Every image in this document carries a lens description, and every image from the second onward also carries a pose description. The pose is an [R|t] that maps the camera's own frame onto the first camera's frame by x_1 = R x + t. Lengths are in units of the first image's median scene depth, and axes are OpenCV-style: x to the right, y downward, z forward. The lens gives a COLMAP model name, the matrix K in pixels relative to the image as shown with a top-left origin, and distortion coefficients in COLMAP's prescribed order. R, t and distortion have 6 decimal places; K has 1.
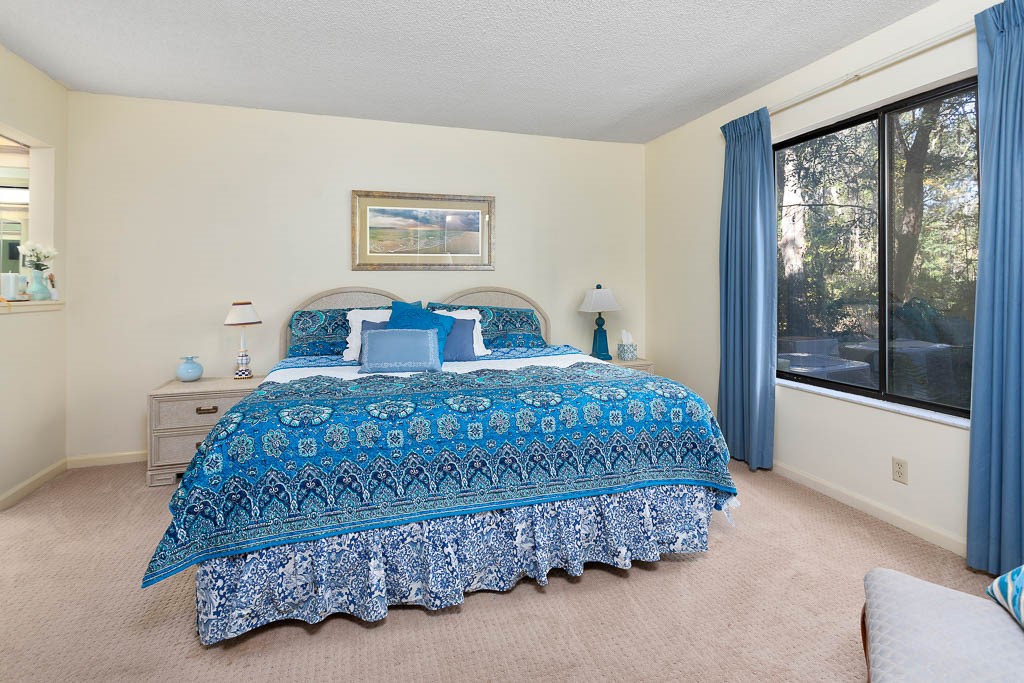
lens RADIAL K [[486.7, 0, 512.0], [0, 486.7, 341.5], [0, 0, 1]] dist [0.000842, 0.000058]
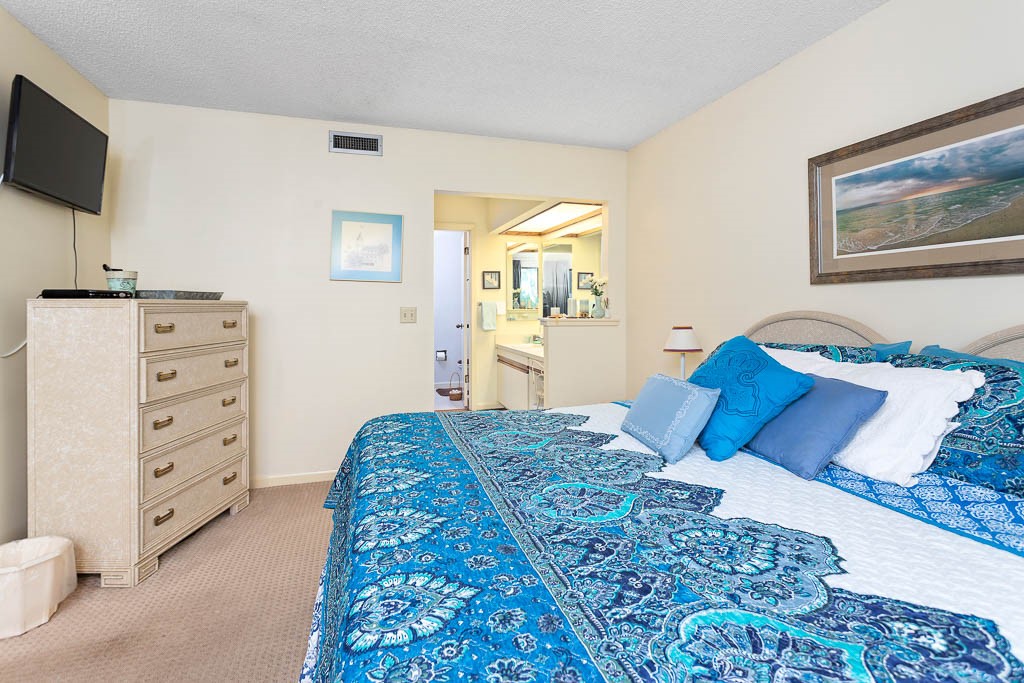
lens RADIAL K [[486.7, 0, 512.0], [0, 486.7, 341.5], [0, 0, 1]] dist [0.000842, 0.000058]
pose [[-0.000339, 0.076304, -0.997085, 0.310195], [-0.115141, 0.990450, 0.075836, -0.076153], [0.993349, 0.114831, 0.008450, 0.611577]]
